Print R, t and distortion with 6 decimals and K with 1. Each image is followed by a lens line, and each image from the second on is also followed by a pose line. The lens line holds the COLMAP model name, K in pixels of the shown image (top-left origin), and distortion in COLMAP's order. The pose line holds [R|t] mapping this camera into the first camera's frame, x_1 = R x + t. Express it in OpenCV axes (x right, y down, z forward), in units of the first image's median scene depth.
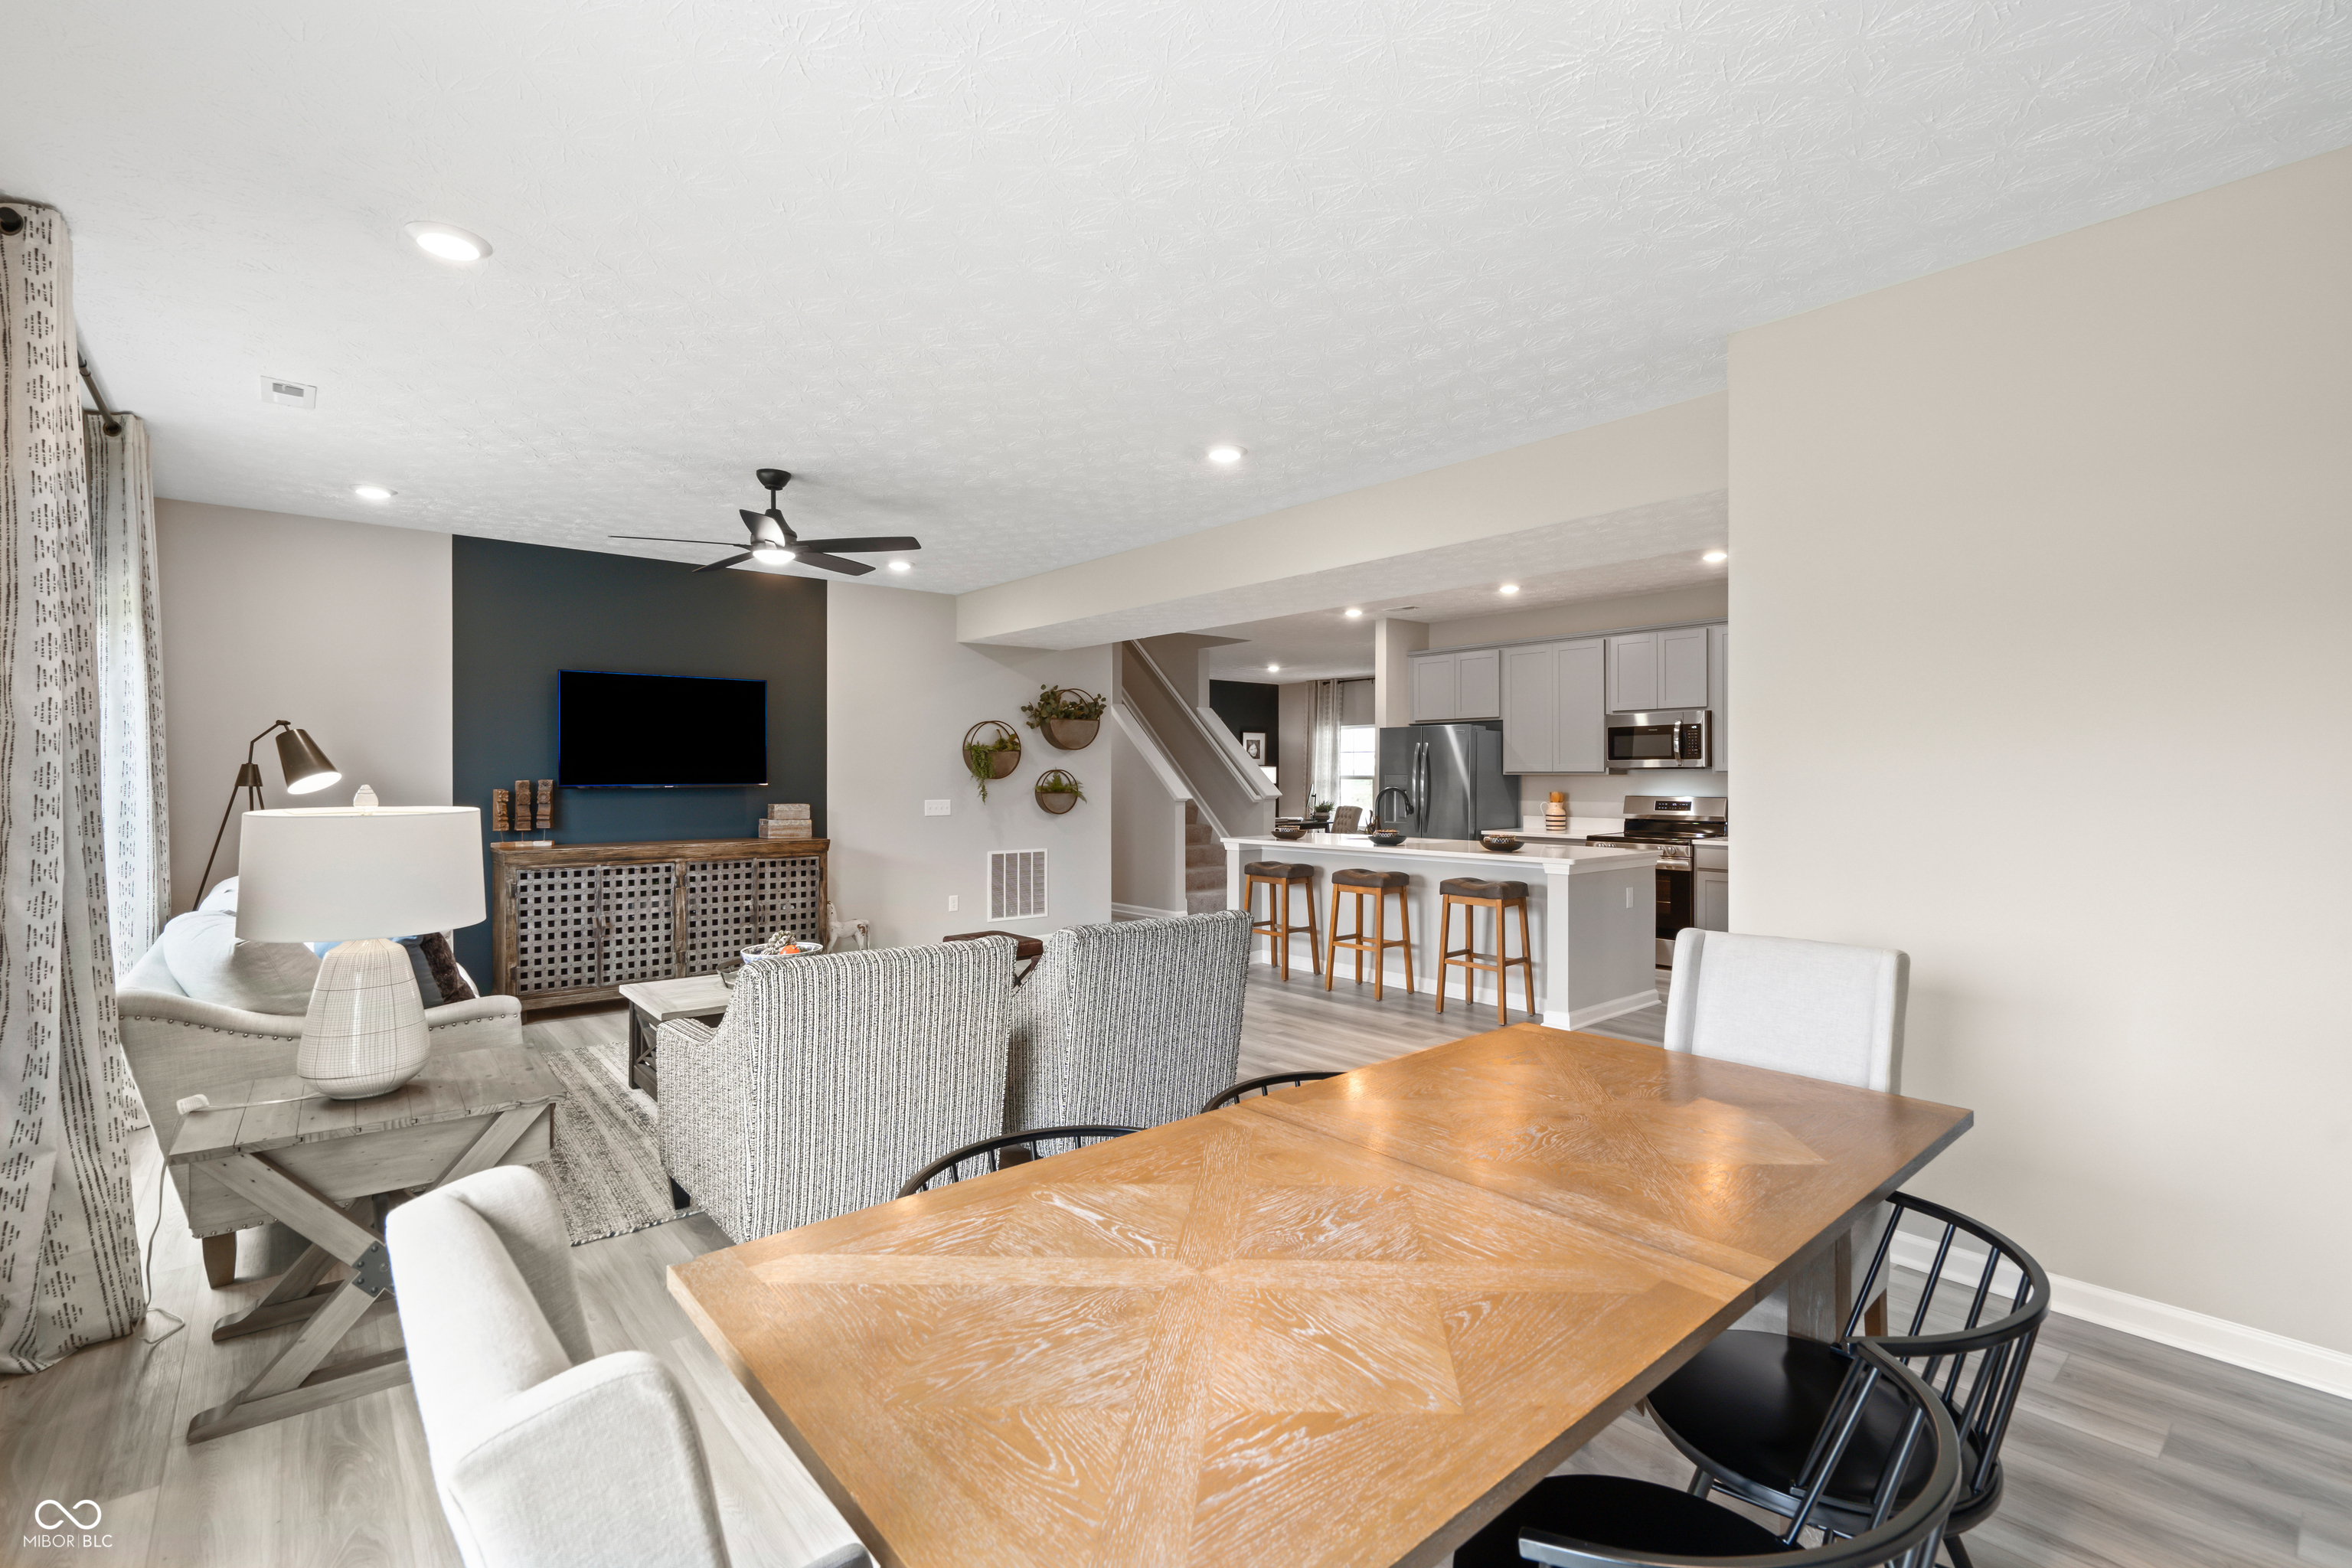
lens RADIAL K [[1080.5, 0, 1169.2], [0, 1080.5, 780.9], [0, 0, 1]] dist [-0.010012, 0.008980]
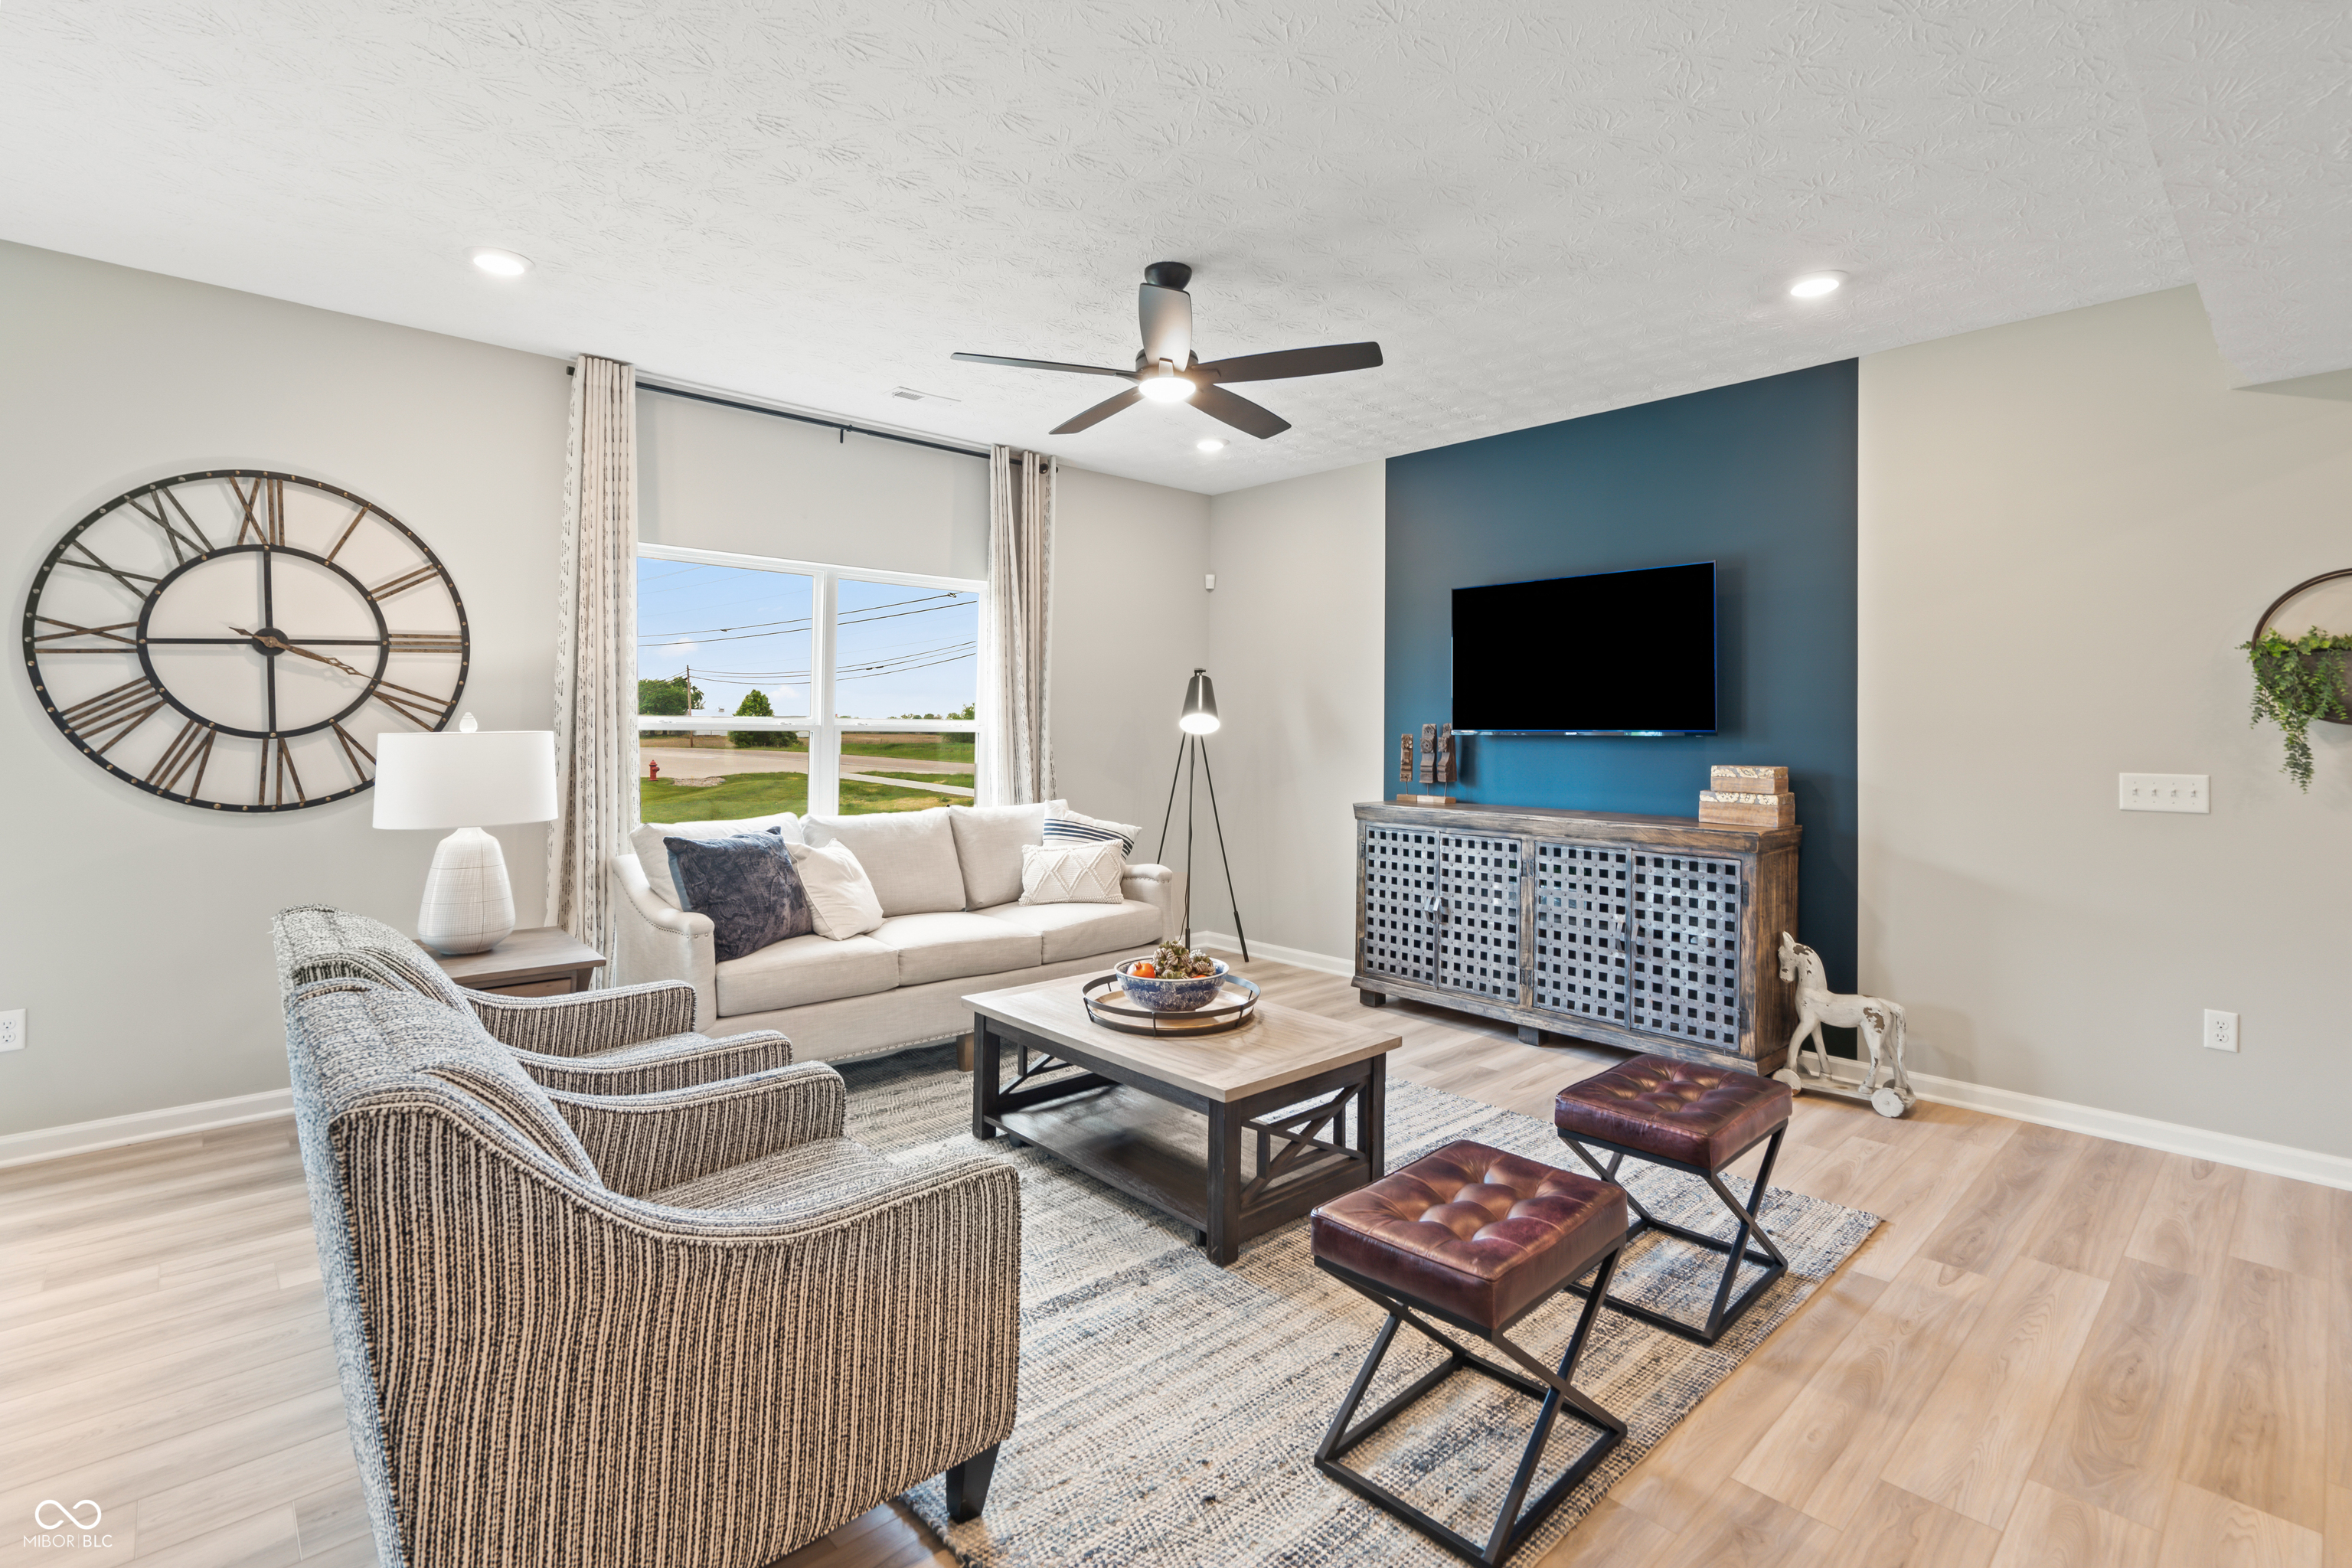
lens RADIAL K [[1080.5, 0, 1131.1], [0, 1080.5, 694.8], [0, 0, 1]] dist [-0.010012, 0.008980]
pose [[0.027008, -0.026552, -0.999283, 0.245819], [-0.005995, 0.999625, -0.026723, 0.000822], [0.999617, 0.006712, 0.026838, 0.727882]]
